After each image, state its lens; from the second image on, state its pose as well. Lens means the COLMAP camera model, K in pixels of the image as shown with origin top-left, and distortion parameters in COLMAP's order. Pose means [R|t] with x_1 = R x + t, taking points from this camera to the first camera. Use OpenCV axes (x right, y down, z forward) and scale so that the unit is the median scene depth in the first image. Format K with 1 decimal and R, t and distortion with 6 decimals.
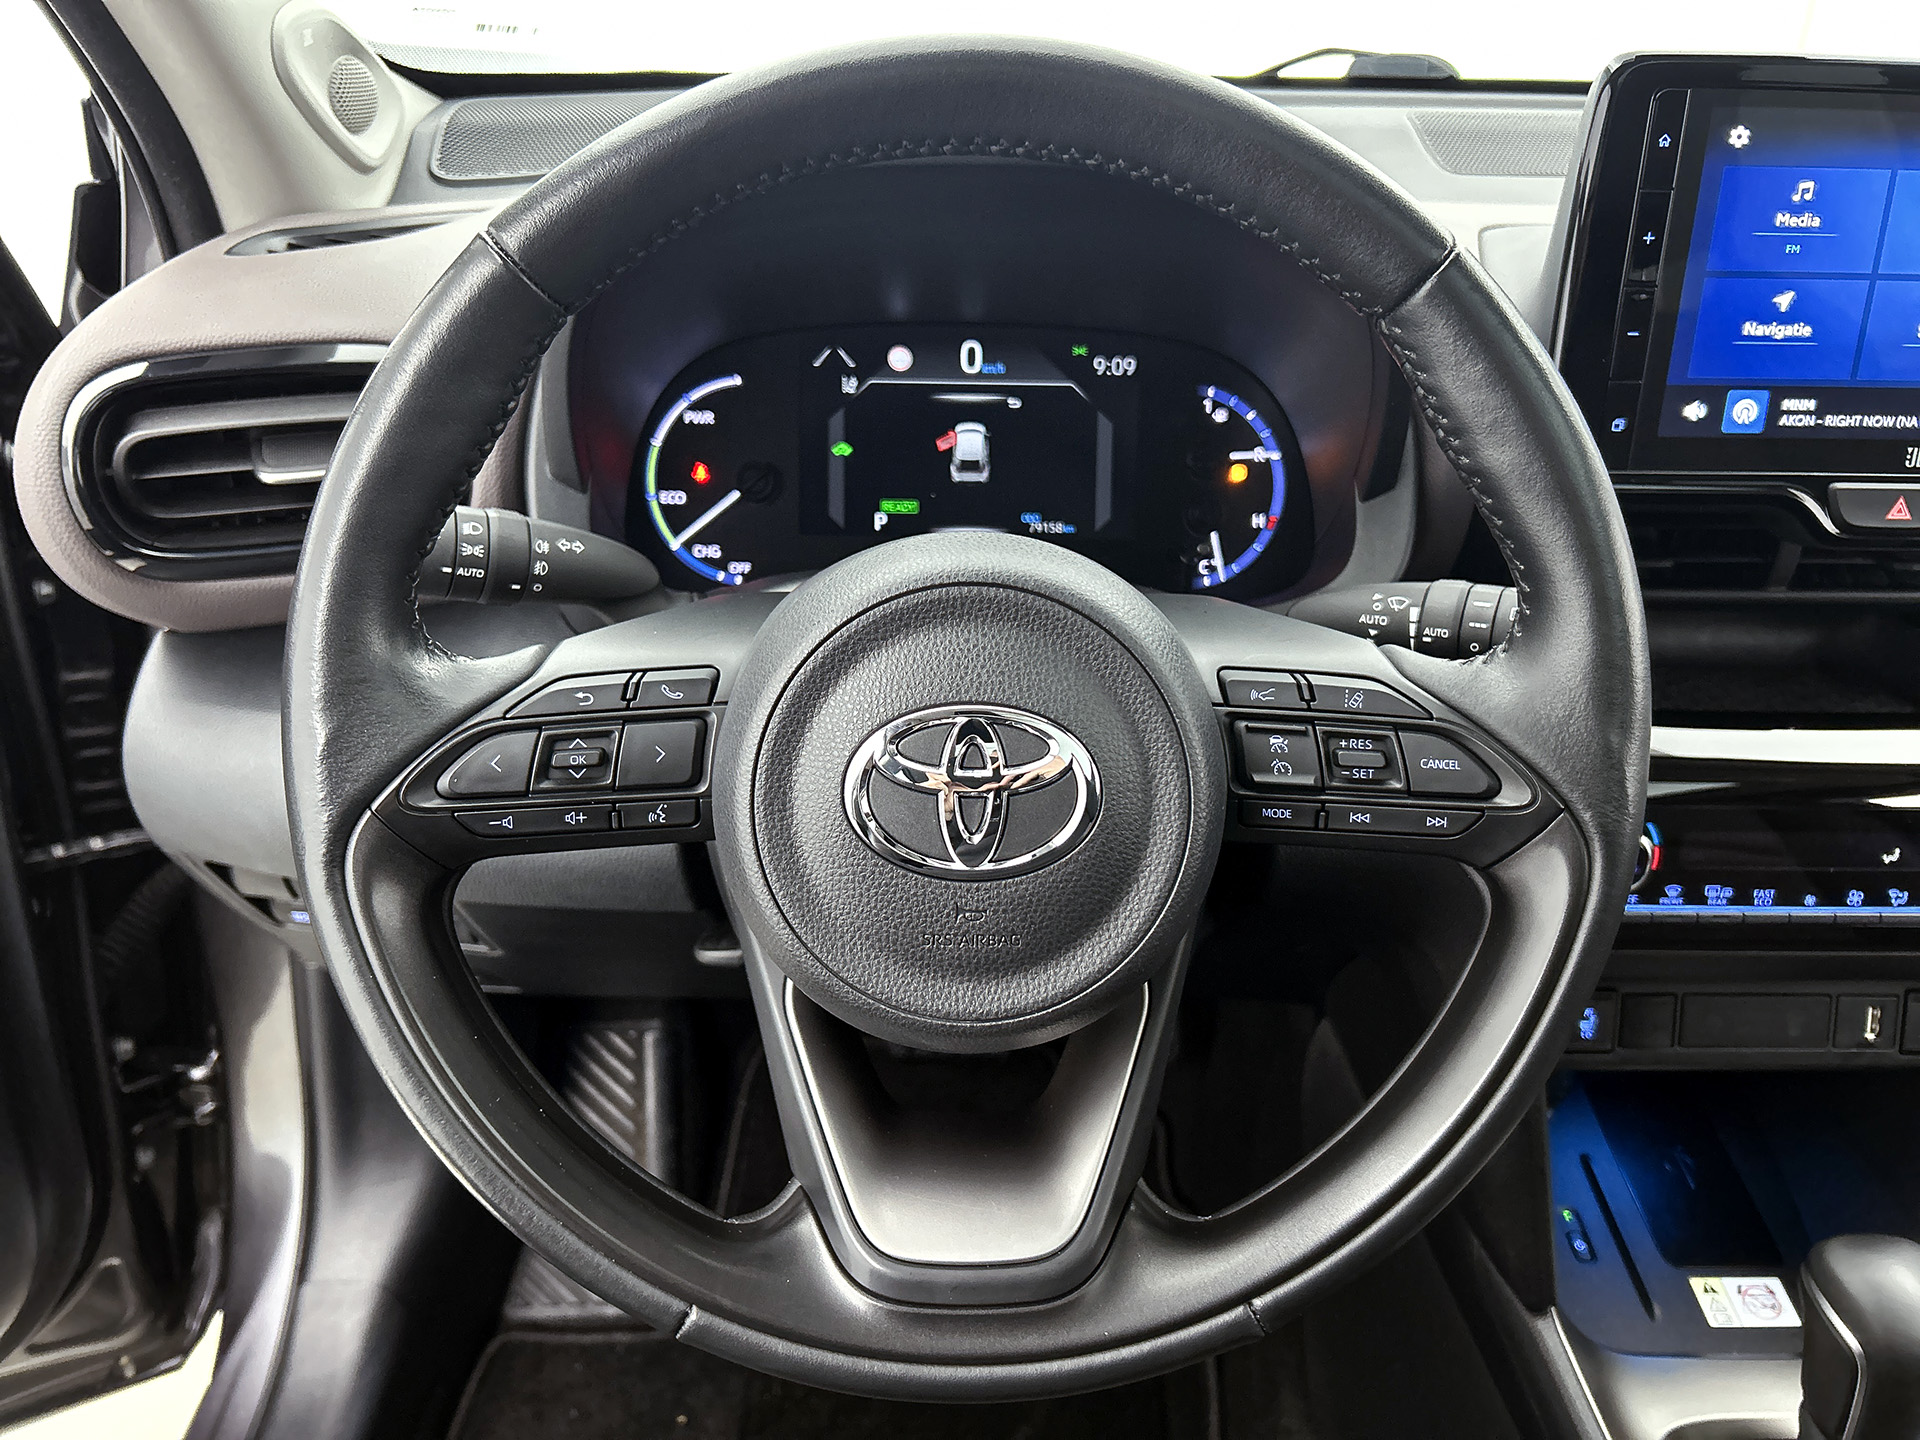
lens RADIAL K [[1467.6, 0, 969.9], [0, 1467.6, 712.2], [0, 0, 1]] dist [0.047820, -0.064879]
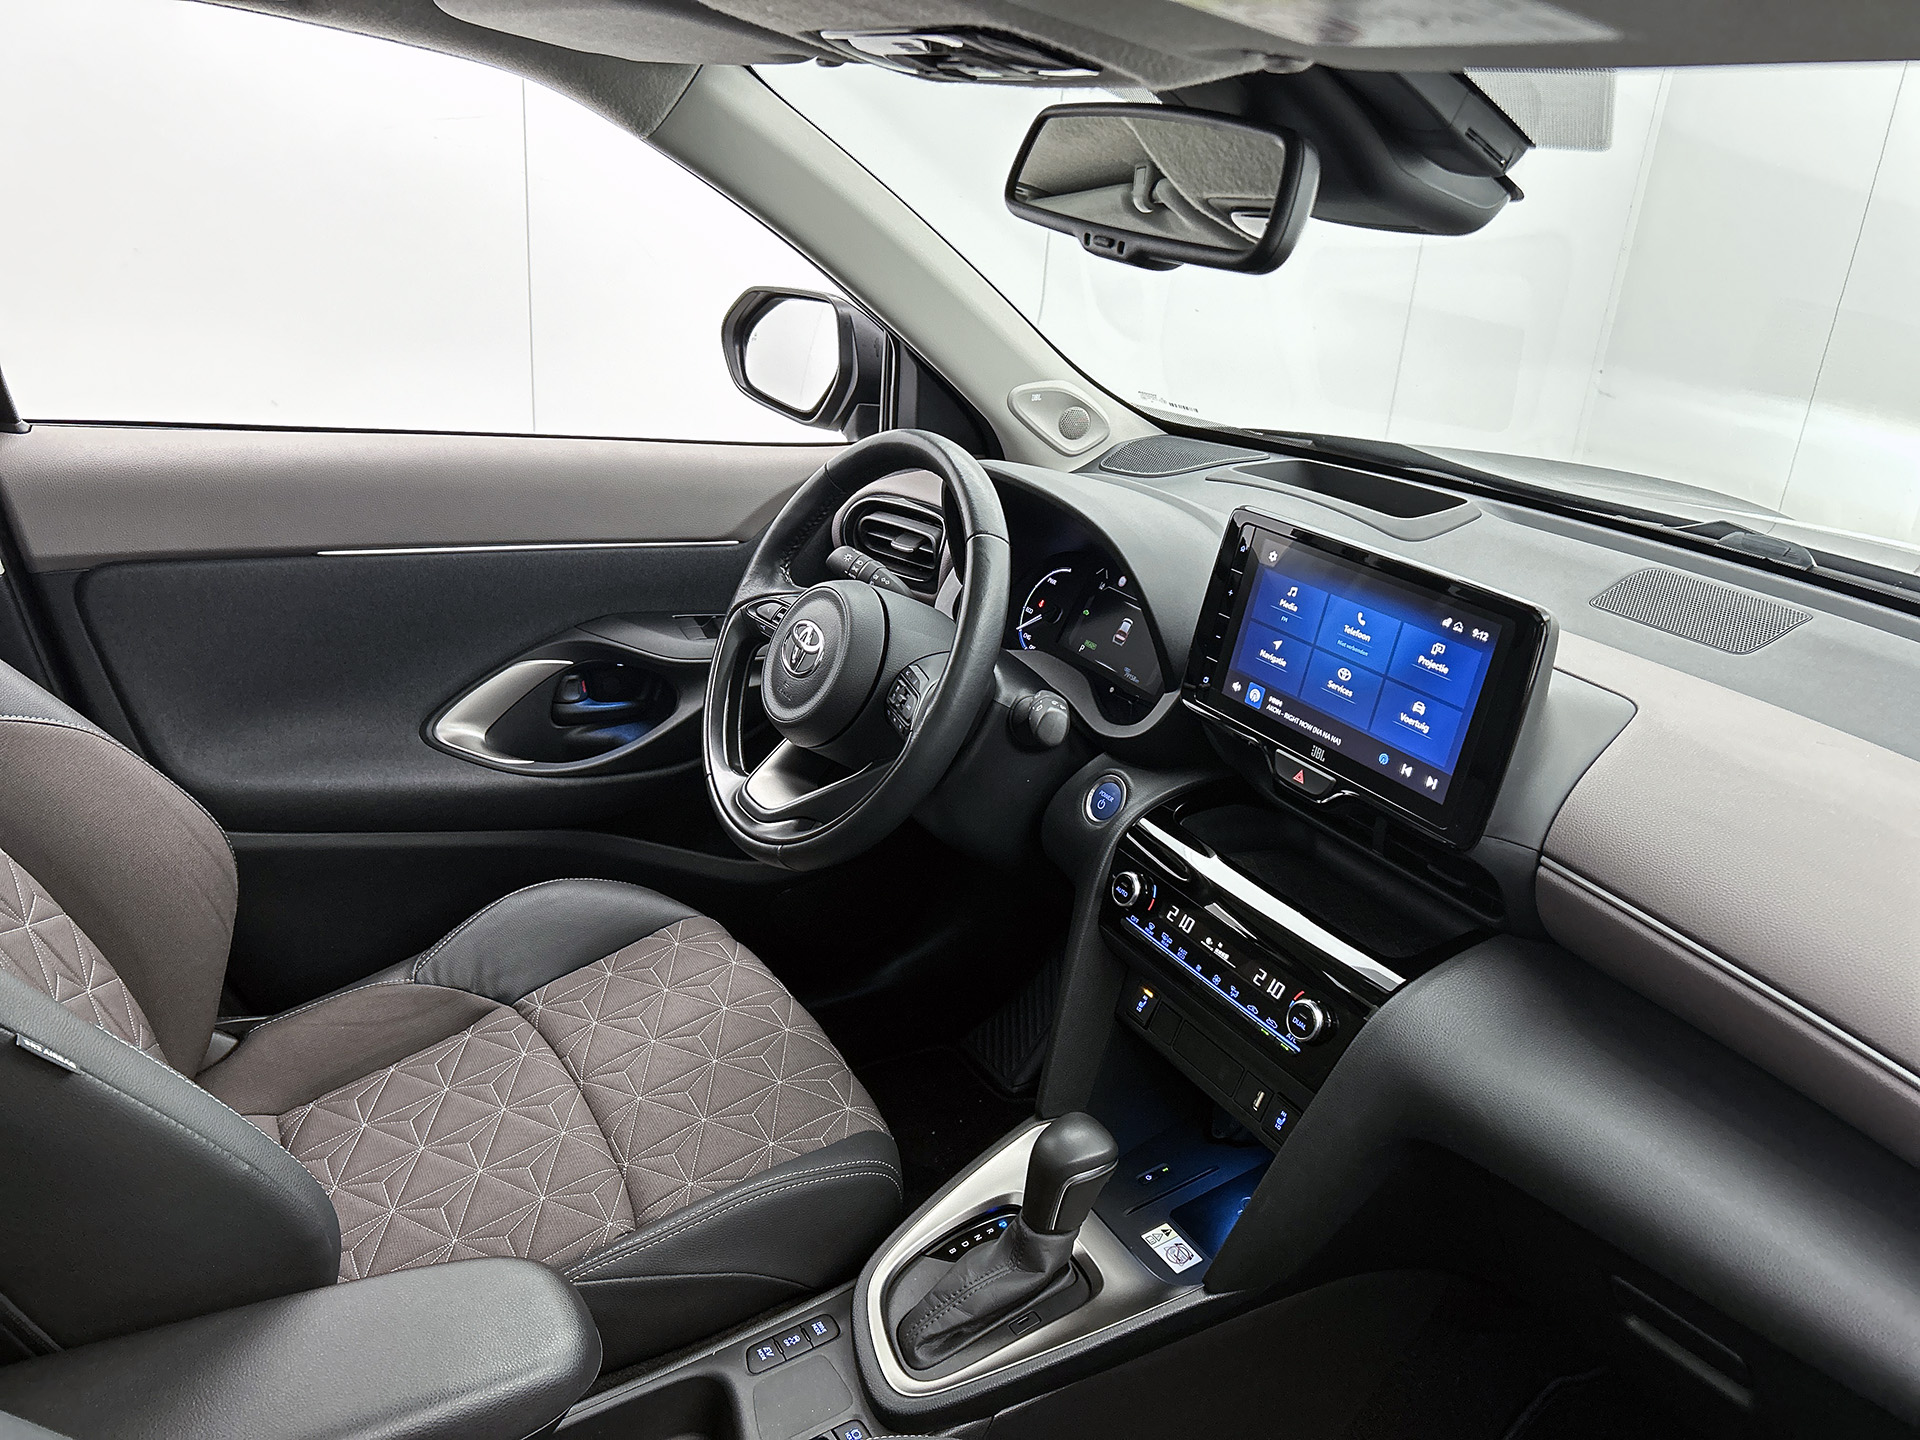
lens RADIAL K [[1448.0, 0, 953.9], [0, 1448.0, 718.1], [0, 0, 1]] dist [0.087864, -0.127664]
pose [[0.490821, 0.332213, -0.805437, 1.920056], [-0.469910, 0.879405, 0.076366, -0.145331], [0.733675, 0.341001, 0.587740, -0.375425]]
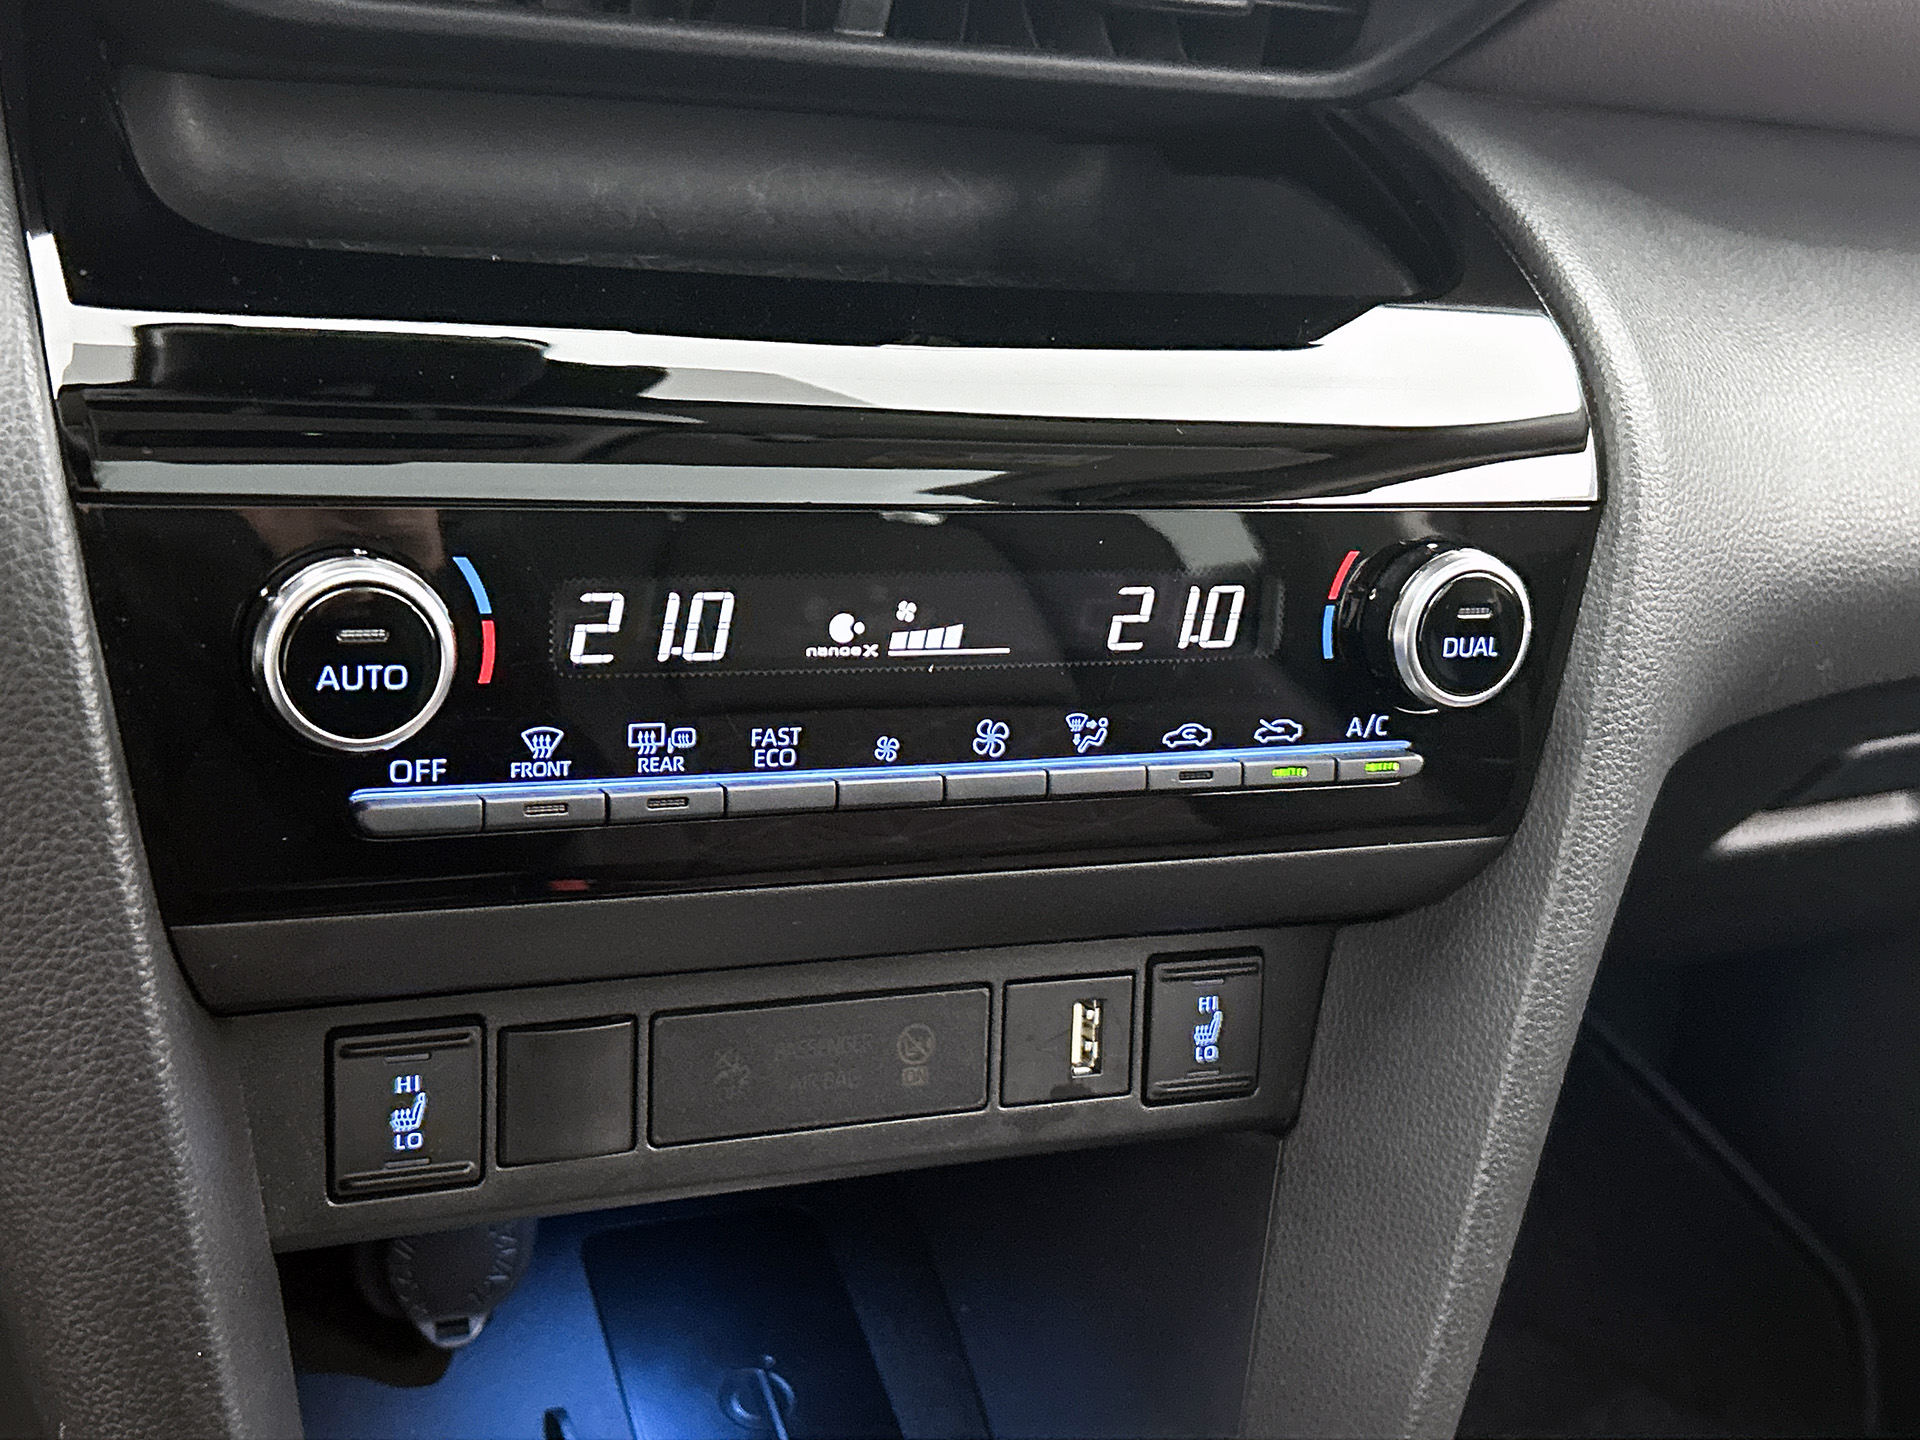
lens RADIAL K [[2385.8, 0, 956.4], [0, 2385.8, 728.6], [0, 0, 1]] dist [0.218009, -0.891068]
pose [[0.926793, -0.047318, 0.372581, 0.384868], [0.032098, 0.998381, 0.046951, 0.102225], [-0.374199, -0.031555, 0.926811, 0.441945]]
